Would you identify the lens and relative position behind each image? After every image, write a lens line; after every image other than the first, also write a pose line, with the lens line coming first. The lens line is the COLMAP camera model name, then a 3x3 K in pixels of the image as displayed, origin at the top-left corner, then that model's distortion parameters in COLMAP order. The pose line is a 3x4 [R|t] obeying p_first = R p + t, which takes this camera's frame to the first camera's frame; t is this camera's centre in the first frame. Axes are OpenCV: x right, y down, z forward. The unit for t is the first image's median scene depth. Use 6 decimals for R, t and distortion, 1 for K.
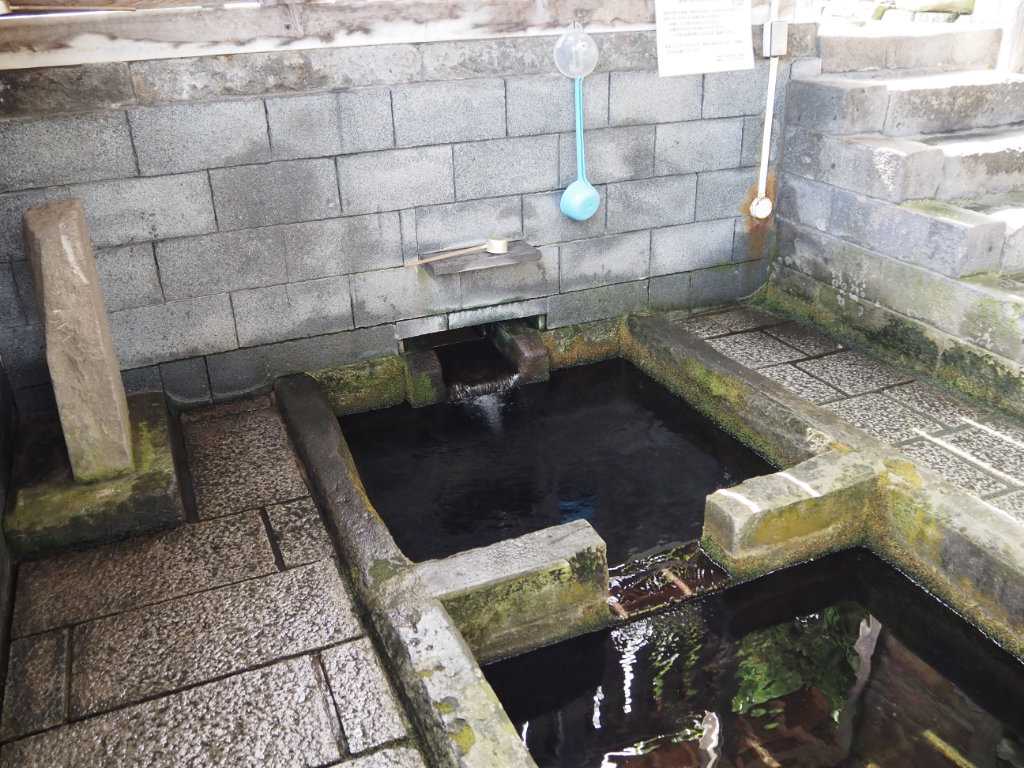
lens RADIAL K [[860.0, 0, 512.0], [0, 860.0, 384.0], [0, 0, 1]] dist [-0.043473, 0.010391]
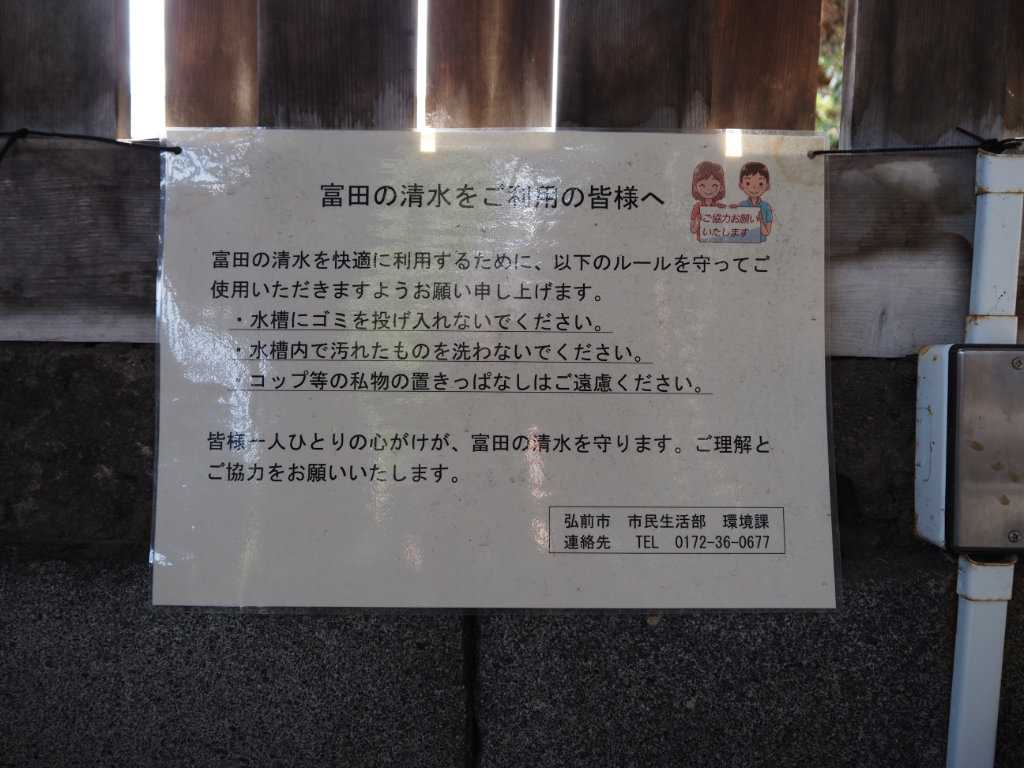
lens RADIAL K [[860.0, 0, 512.0], [0, 860.0, 384.0], [0, 0, 1]] dist [-0.043473, 0.010391]
pose [[0.927735, 0.071868, -0.366255, 0.316467], [-0.194188, 0.930958, -0.309207, -0.390424], [0.318746, 0.357984, 0.877638, 0.926006]]
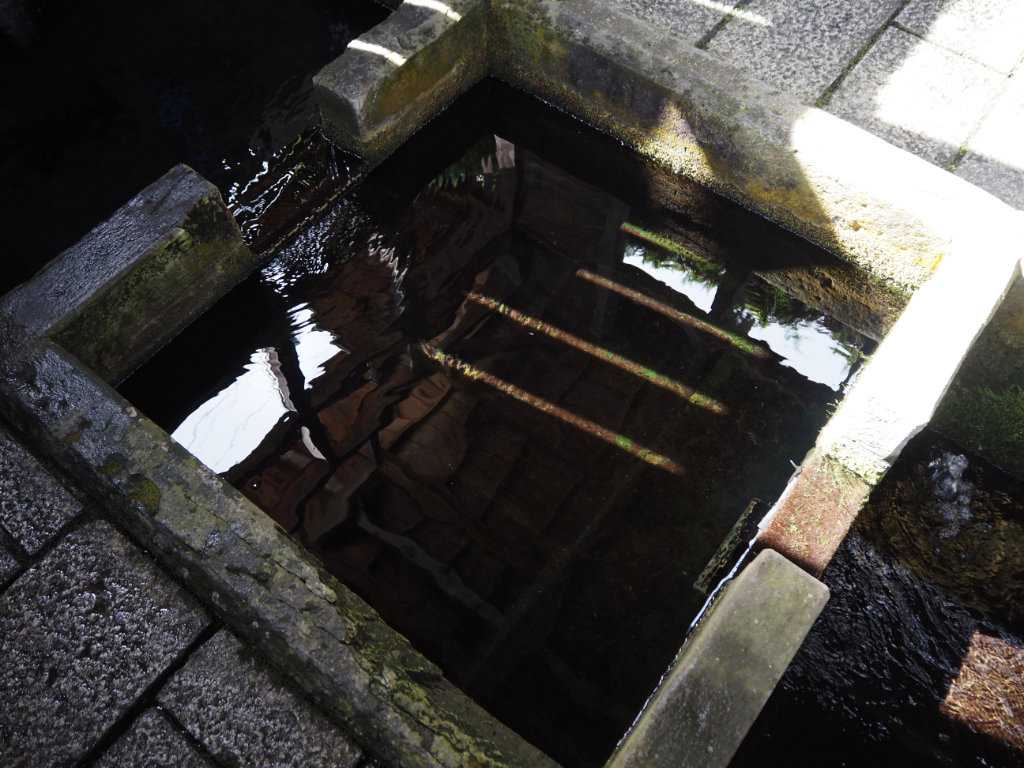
lens RADIAL K [[860.0, 0, 512.0], [0, 860.0, 384.0], [0, 0, 1]] dist [-0.043473, 0.010391]
pose [[0.877353, -0.402880, 0.260651, 0.046127], [0.192517, 0.793103, 0.577862, -0.059437], [-0.439533, -0.456809, 0.773393, 0.099759]]
